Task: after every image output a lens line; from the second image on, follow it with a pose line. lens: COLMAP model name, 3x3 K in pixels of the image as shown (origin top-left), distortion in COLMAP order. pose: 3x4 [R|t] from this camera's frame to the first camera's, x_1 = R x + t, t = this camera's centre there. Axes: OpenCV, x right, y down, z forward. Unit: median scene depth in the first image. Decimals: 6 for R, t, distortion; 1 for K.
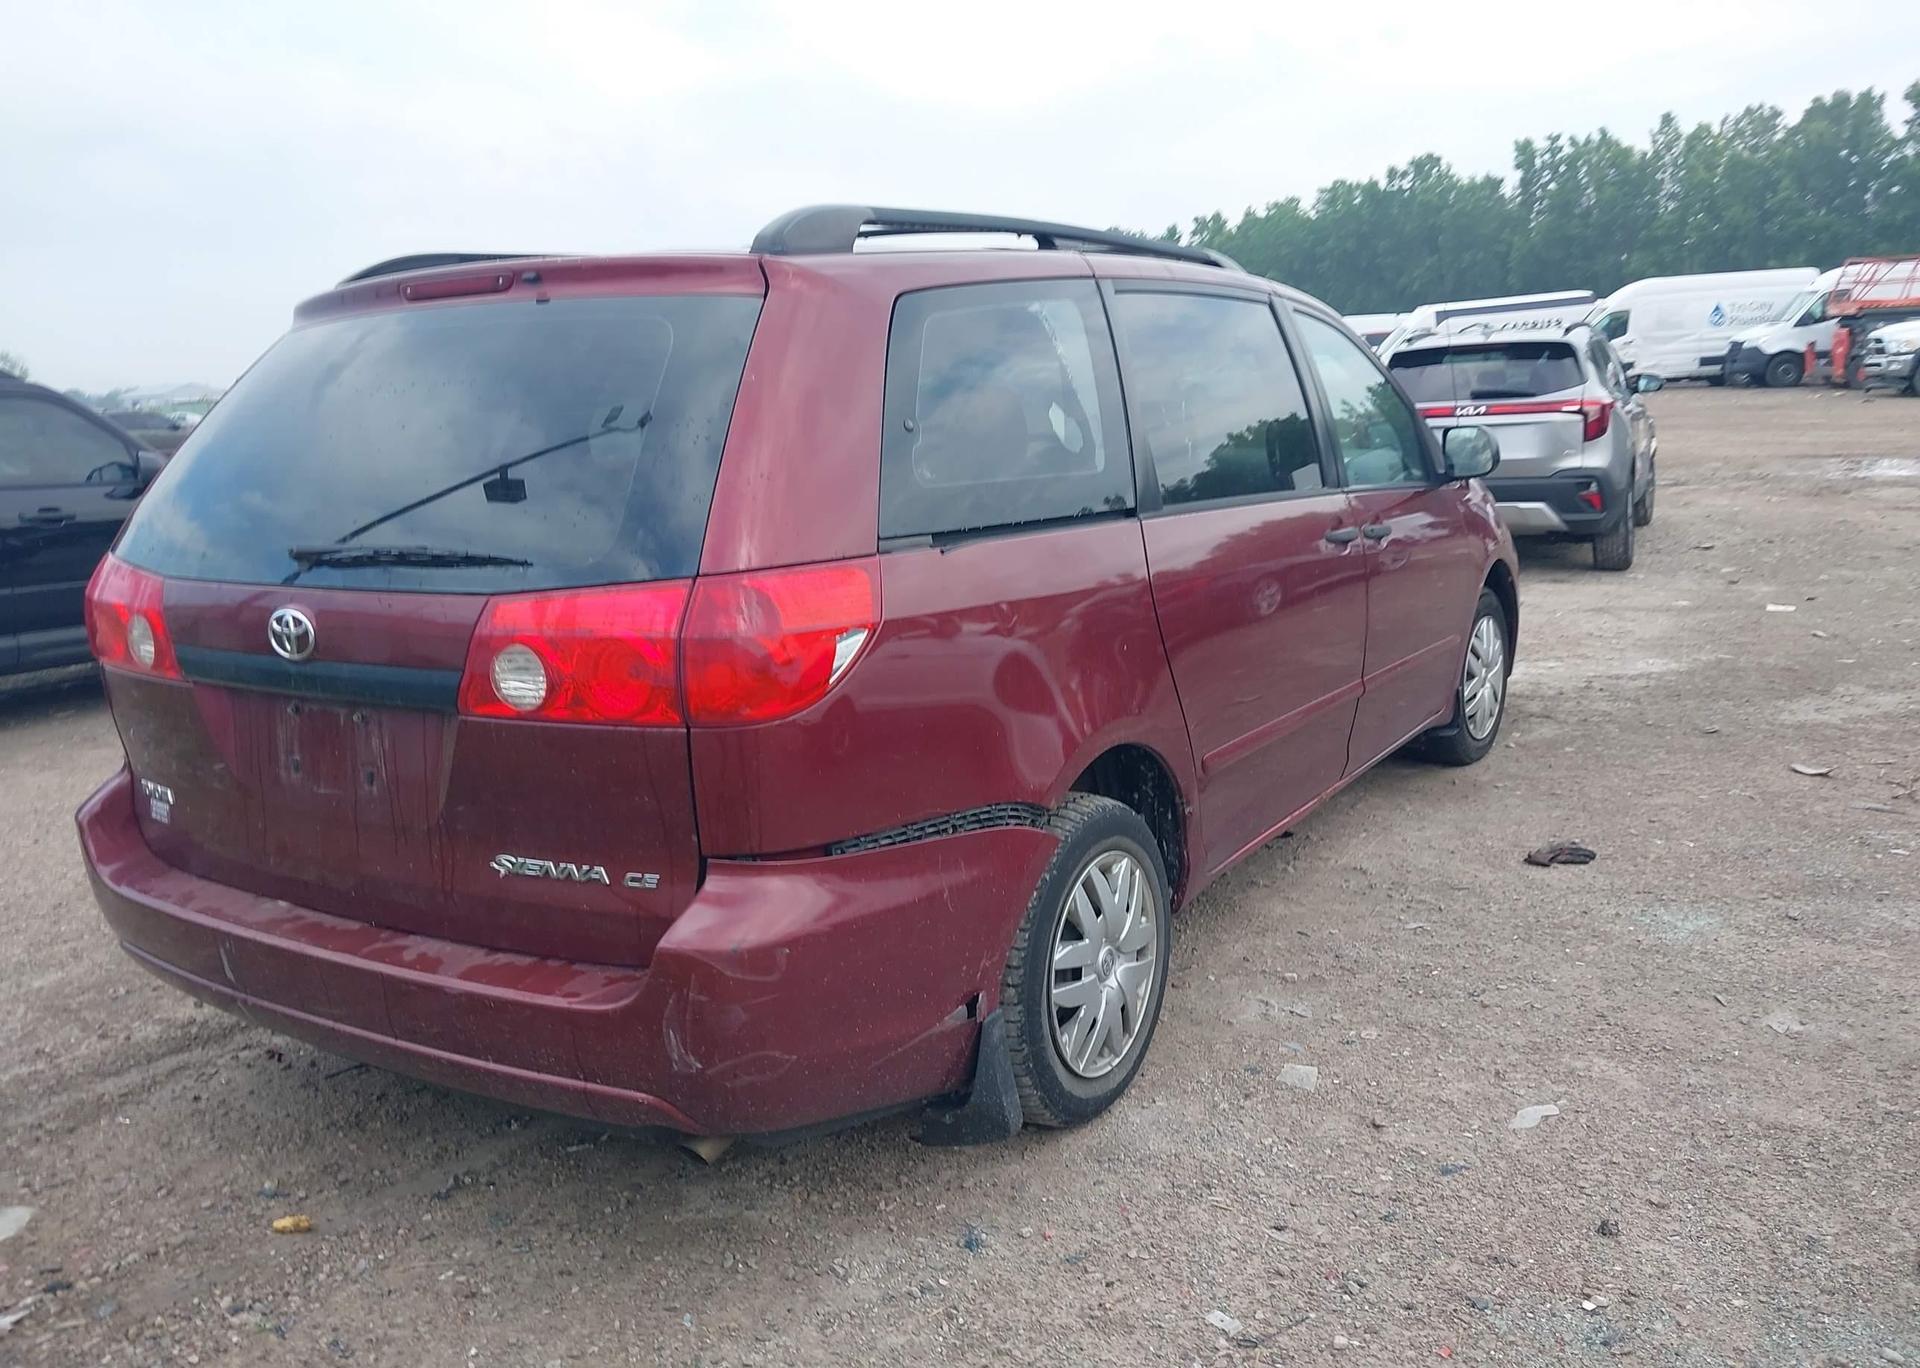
lens RADIAL K [[1504.2, 0, 963.3], [0, 1504.2, 691.8], [0, 0, 1]] dist [0.018924, -0.022410]
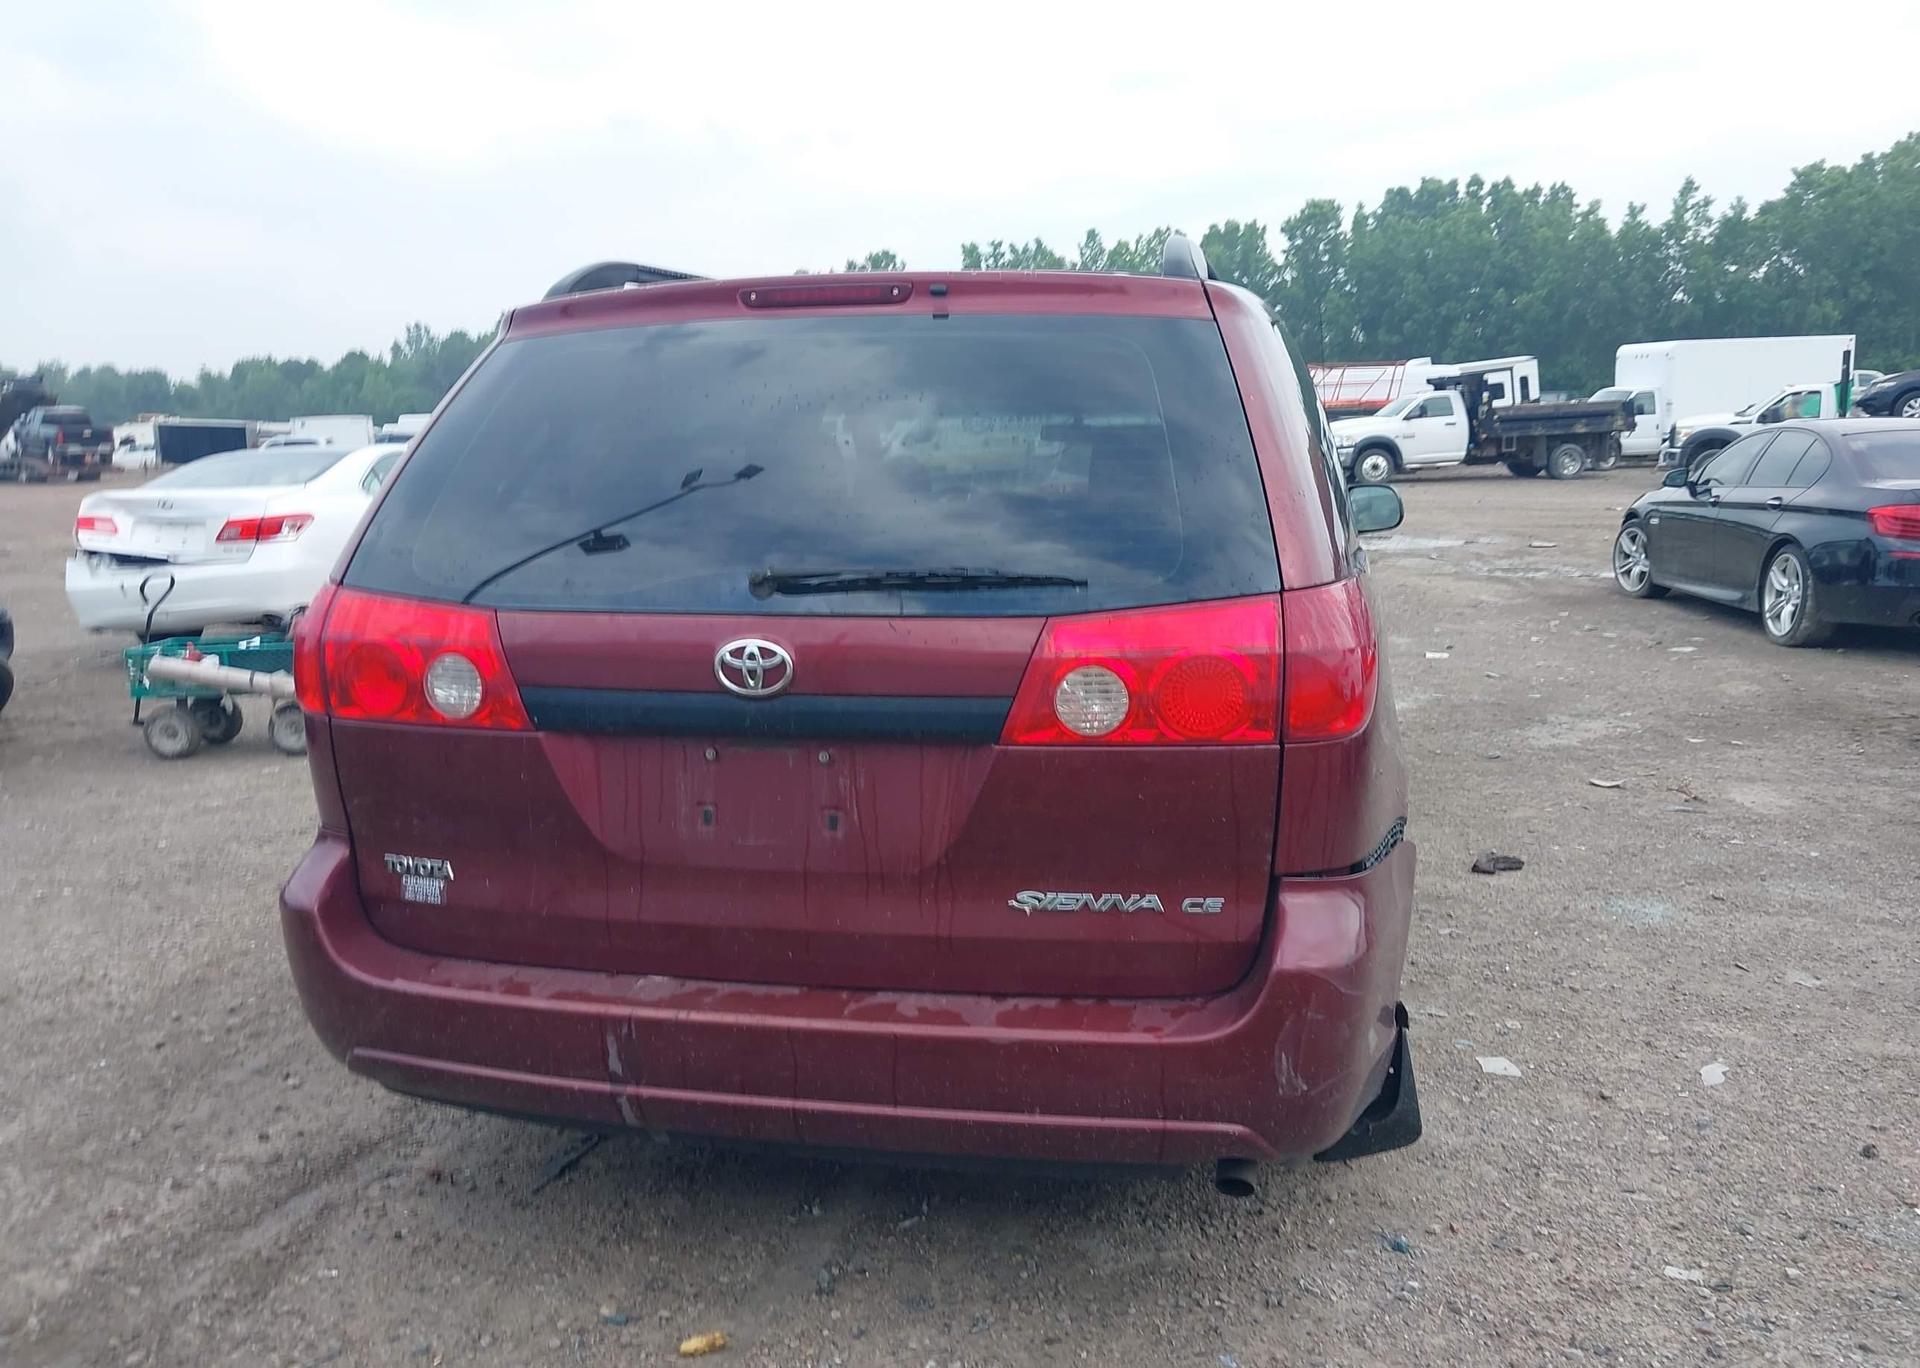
lens RADIAL K [[1504.2, 0, 961.5], [0, 1504.2, 675.1], [0, 0, 1]] dist [0.018924, -0.022410]
pose [[0.946858, -0.023357, 0.320804, -0.646497], [0.042415, 0.997717, -0.052548, 0.019871], [-0.318844, 0.063362, 0.945687, 0.112334]]
